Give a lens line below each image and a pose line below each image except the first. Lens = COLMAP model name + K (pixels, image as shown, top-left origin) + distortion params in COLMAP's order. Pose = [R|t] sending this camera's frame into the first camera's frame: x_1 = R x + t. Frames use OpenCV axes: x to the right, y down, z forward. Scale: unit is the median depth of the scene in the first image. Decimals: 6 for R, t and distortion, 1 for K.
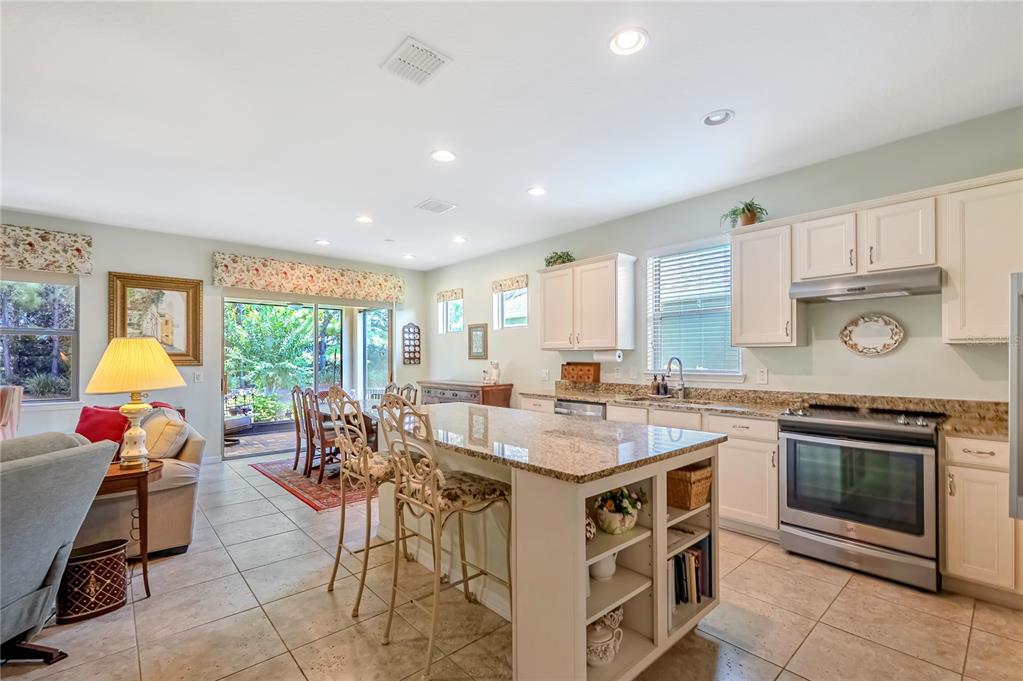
lens RADIAL K [[451.3, 0, 507.3], [0, 451.3, 357.1], [0, 0, 1]] dist [0.008994, -0.001805]
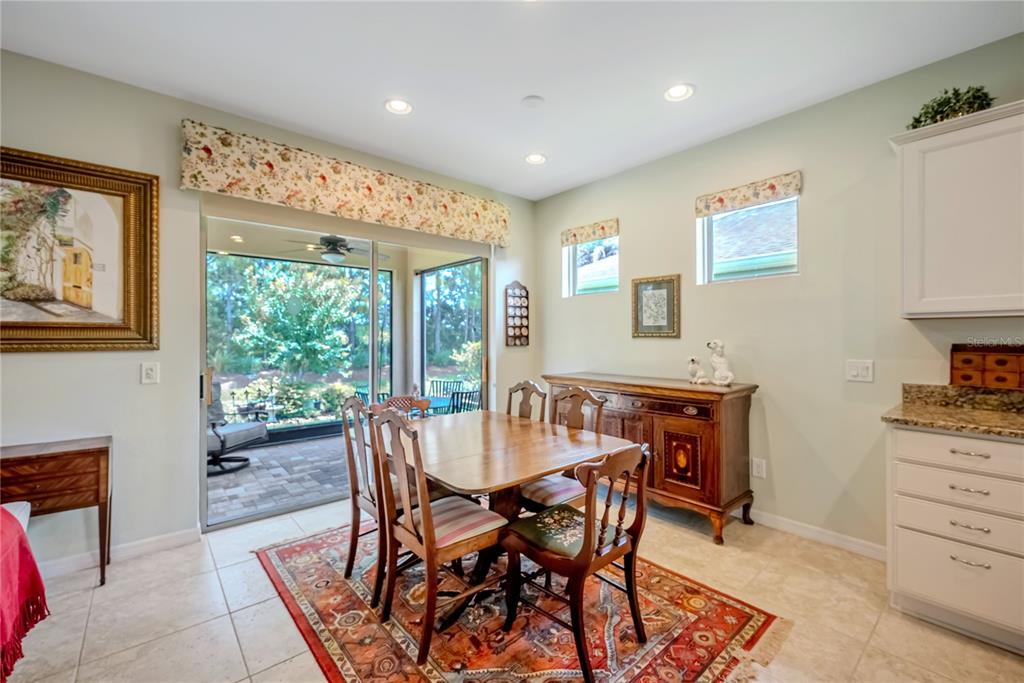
lens RADIAL K [[423.9, 0, 513.4], [0, 423.9, 339.4], [0, 0, 1]] dist [-0.001260, 0.000917]
pose [[0.999949, 0.001523, -0.009996, -0.299152], [-0.001468, 0.999984, 0.005459, 0.004522], [0.010005, -0.005444, 0.999935, 0.574044]]
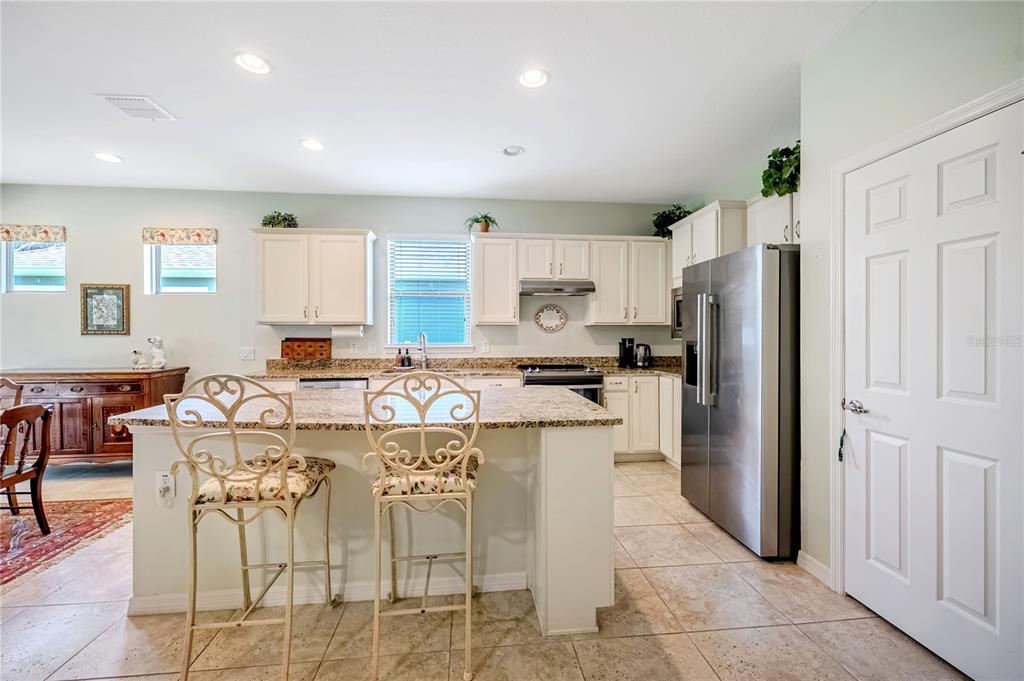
lens RADIAL K [[431.8, 0, 511.7], [0, 431.8, 332.6], [0, 0, 1]] dist [0.003714, 0.000297]
pose [[0.586076, 0.003157, 0.810250, -0.296570], [-0.000890, 0.999994, -0.003252, 0.003041], [-0.810255, 0.001185, 0.586076, 0.139444]]
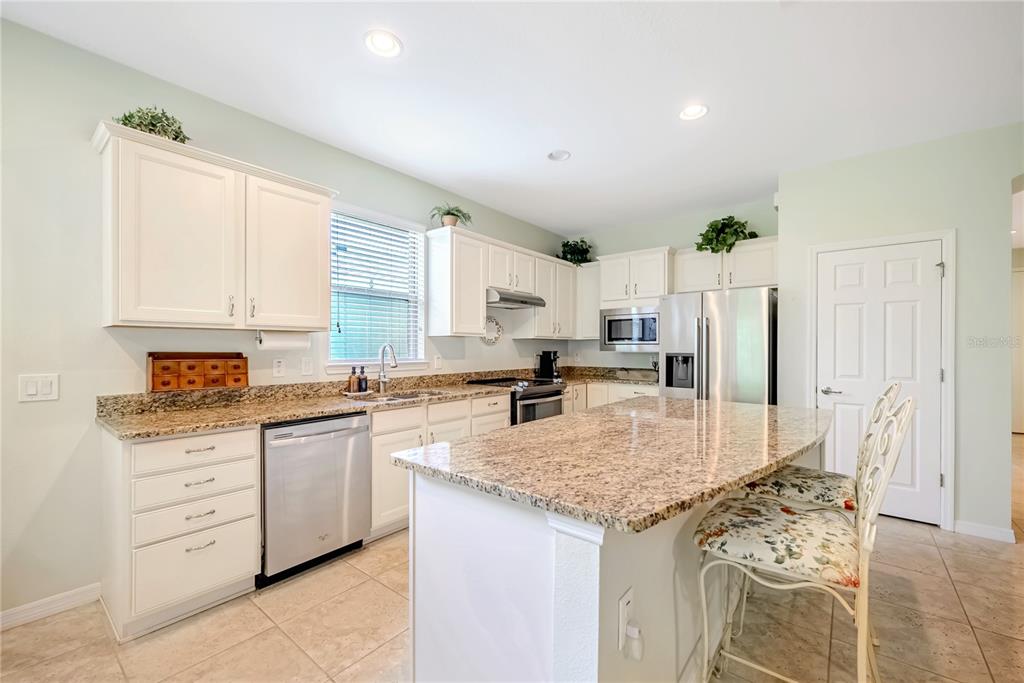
lens RADIAL K [[423.9, 0, 517.7], [0, 423.9, 345.7], [0, 0, 1]] dist [-0.001260, 0.000917]
pose [[-0.173841, 0.003534, 0.984767, -0.361013], [-0.004854, 0.999978, -0.004445, 0.004167], [-0.984762, -0.005553, -0.173820, 0.701319]]
